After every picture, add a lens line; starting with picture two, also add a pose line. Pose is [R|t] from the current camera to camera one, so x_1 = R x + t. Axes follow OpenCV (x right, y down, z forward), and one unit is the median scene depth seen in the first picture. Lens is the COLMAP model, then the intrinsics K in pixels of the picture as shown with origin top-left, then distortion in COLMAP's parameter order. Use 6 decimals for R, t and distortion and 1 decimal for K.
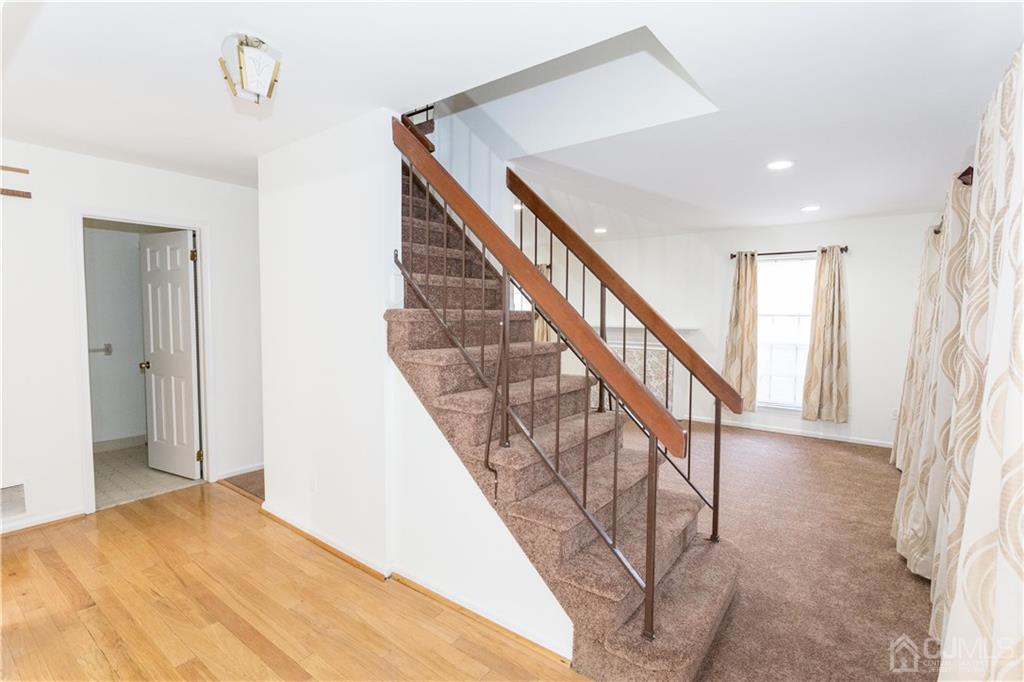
lens RADIAL K [[496.0, 0, 514.2], [0, 496.0, 340.1], [0, 0, 1]] dist [0.000908, 0.000259]
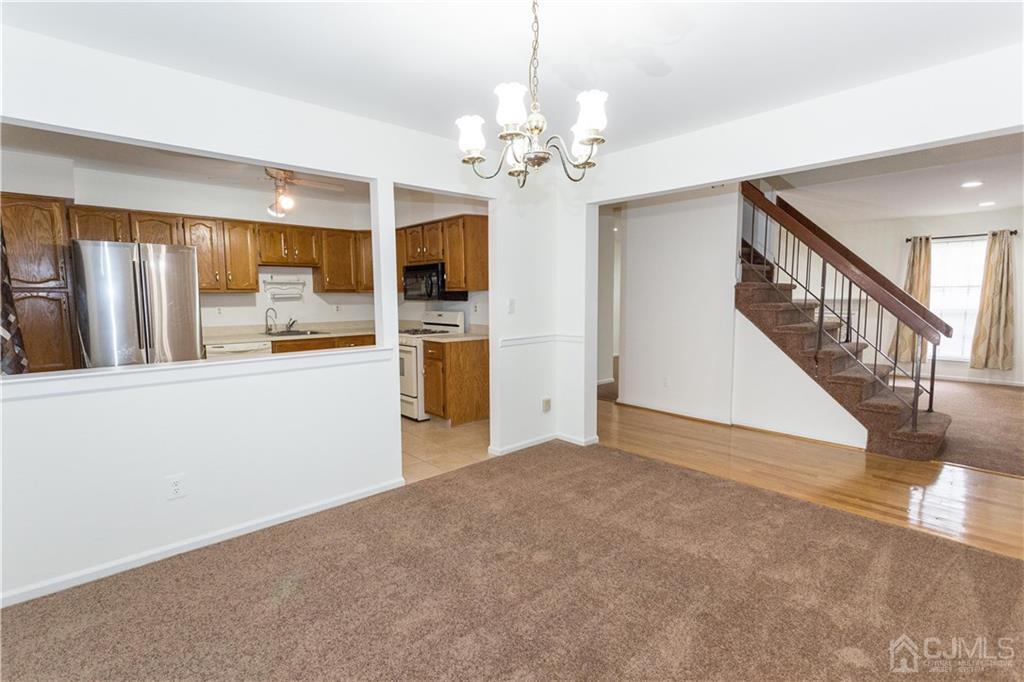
lens RADIAL K [[496.0, 0, 510.1], [0, 496.0, 343.1], [0, 0, 1]] dist [0.000908, 0.000259]
pose [[0.983141, 0.004286, -0.182801, -0.356757], [0.002874, 0.999239, 0.038887, 0.043225], [0.182829, -0.038756, 0.982381, -0.477454]]
